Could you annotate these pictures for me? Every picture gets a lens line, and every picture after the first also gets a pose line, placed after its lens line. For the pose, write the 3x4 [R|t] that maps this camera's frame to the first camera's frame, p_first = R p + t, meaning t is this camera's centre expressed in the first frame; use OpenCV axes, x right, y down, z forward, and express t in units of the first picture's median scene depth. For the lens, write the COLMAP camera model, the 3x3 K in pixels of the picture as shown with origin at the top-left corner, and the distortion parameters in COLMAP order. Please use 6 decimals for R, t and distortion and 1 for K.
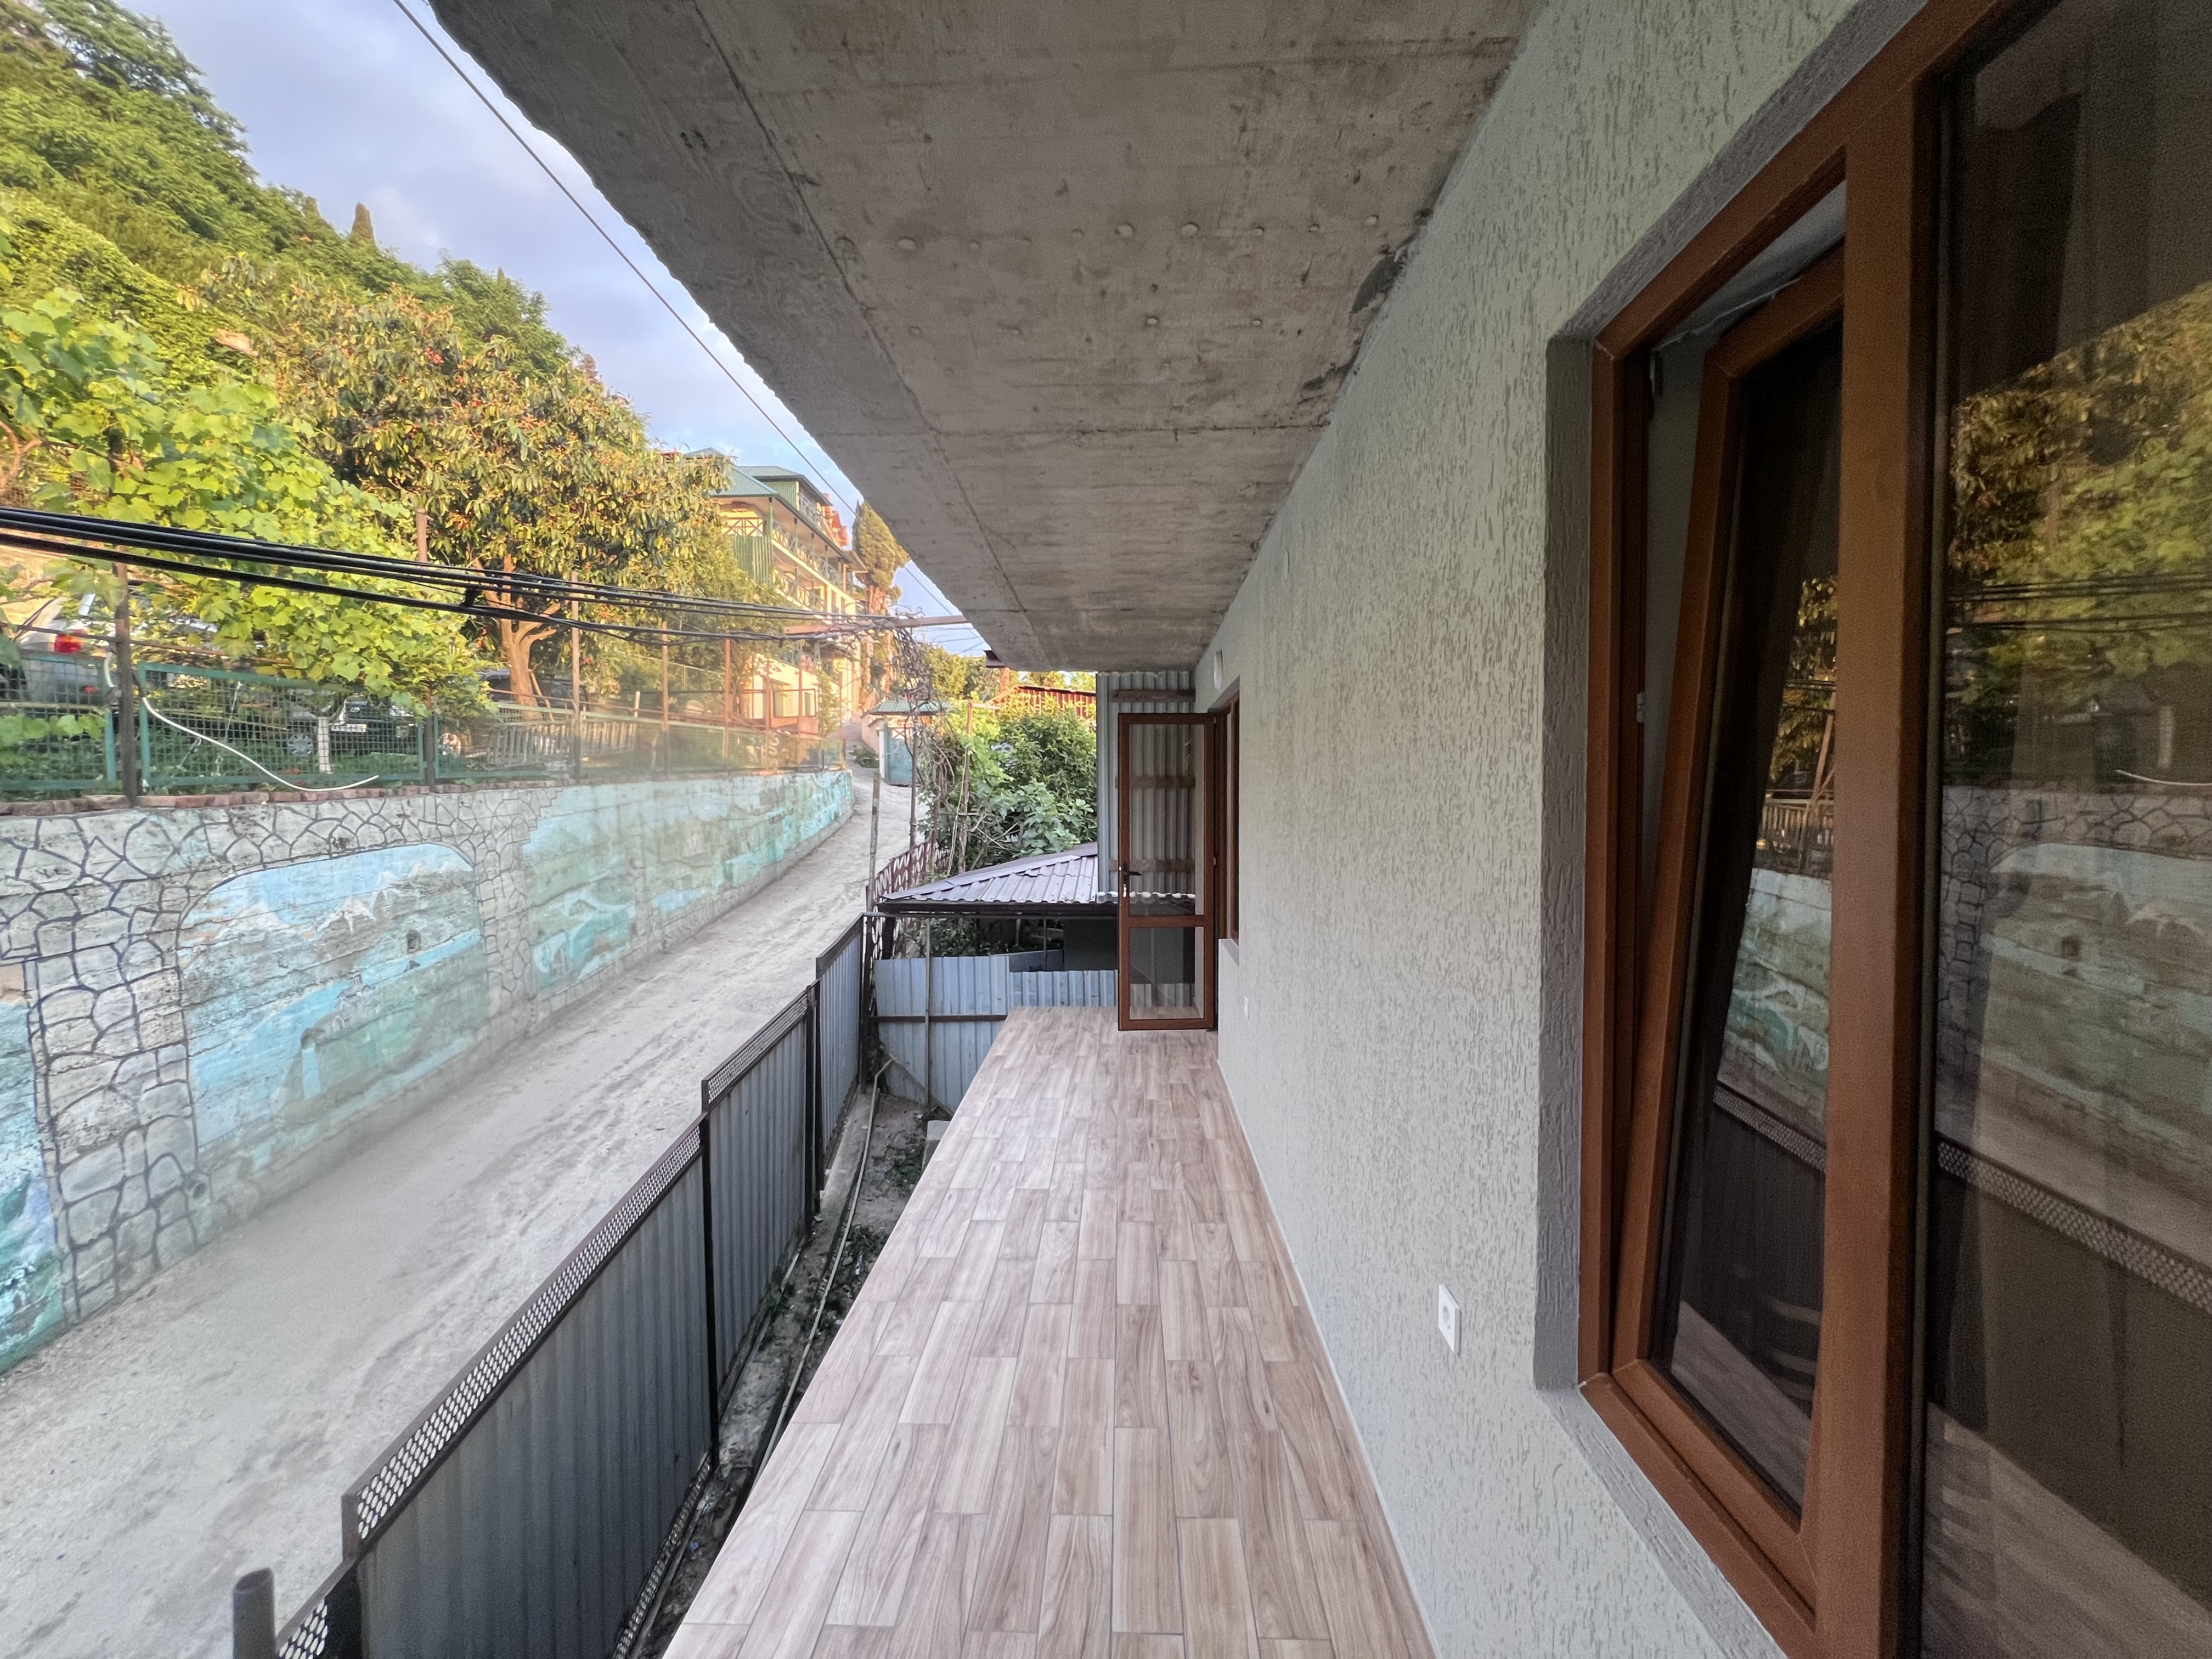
lens RADIAL K [[883.3, 0, 1106.0], [0, 883.3, 829.5], [0, 0, 1]] dist [-0.000148, -0.000051]
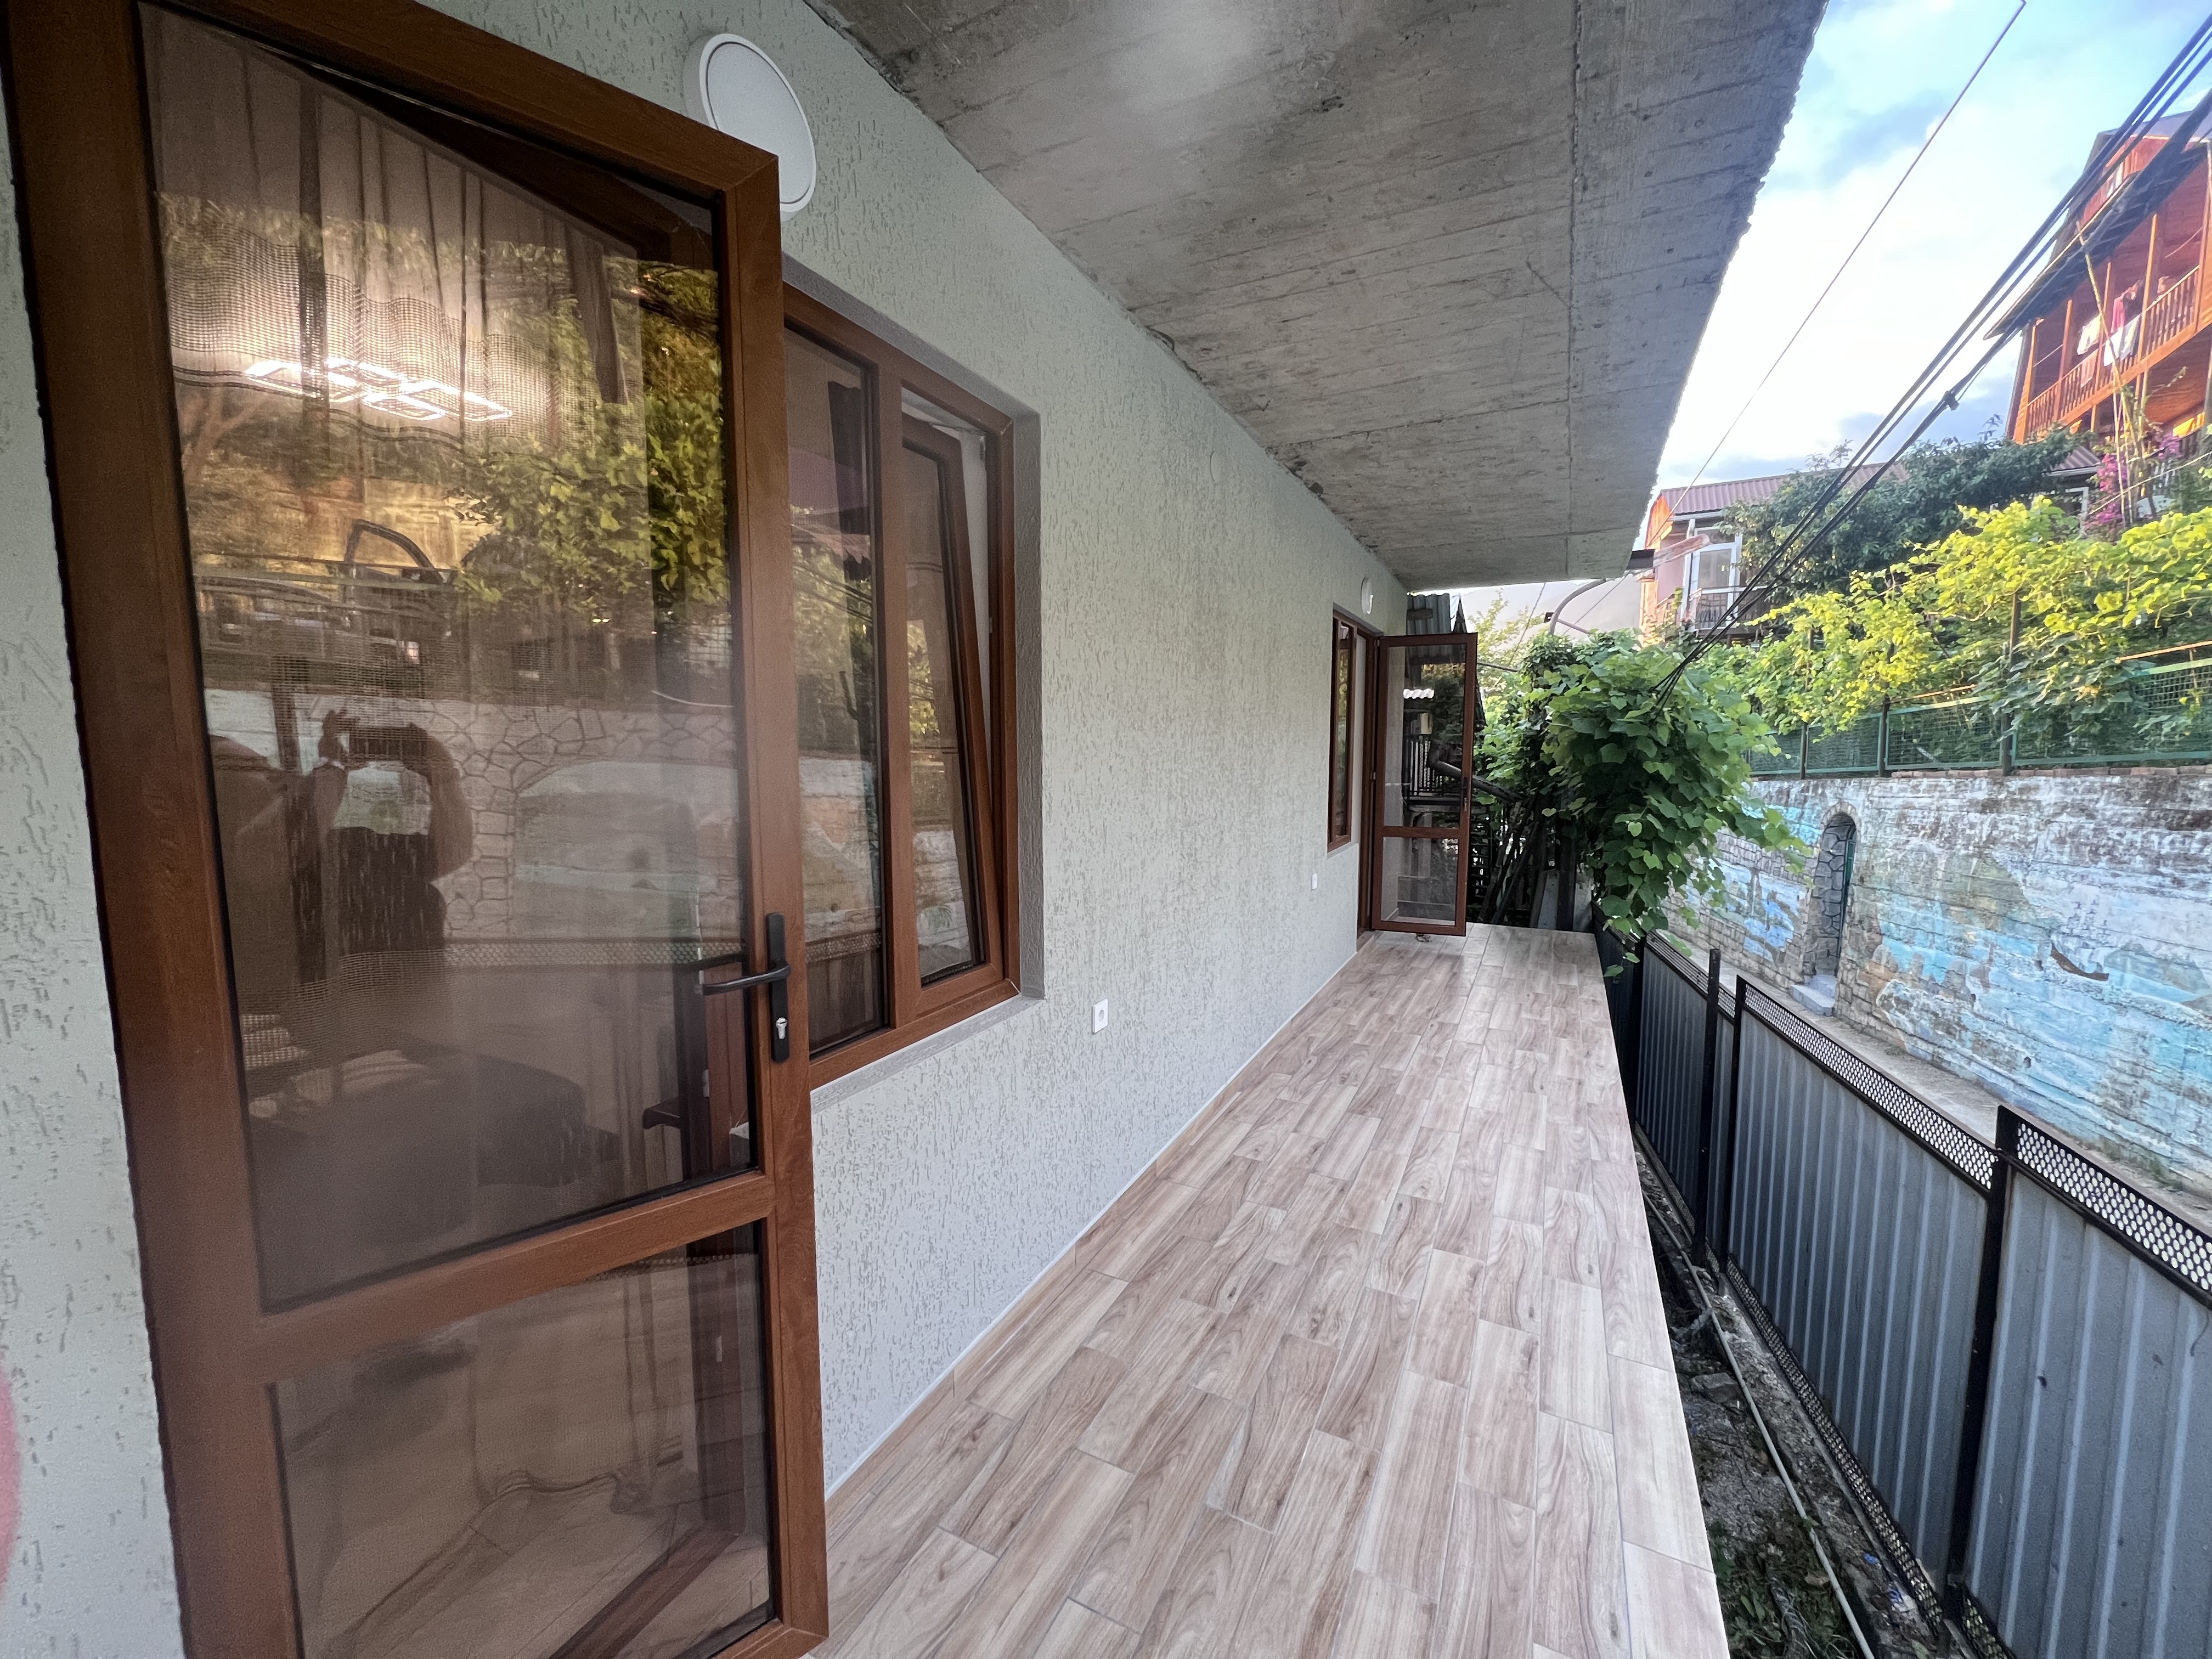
lens RADIAL K [[883.3, 0, 1106.0], [0, 883.3, 829.5], [0, 0, 1]] dist [-0.000148, -0.000051]
pose [[-0.899603, -0.040771, 0.434801, -0.150956], [0.014287, 0.992352, 0.122612, -0.007591], [-0.436474, 0.116514, -0.892141, 2.104087]]
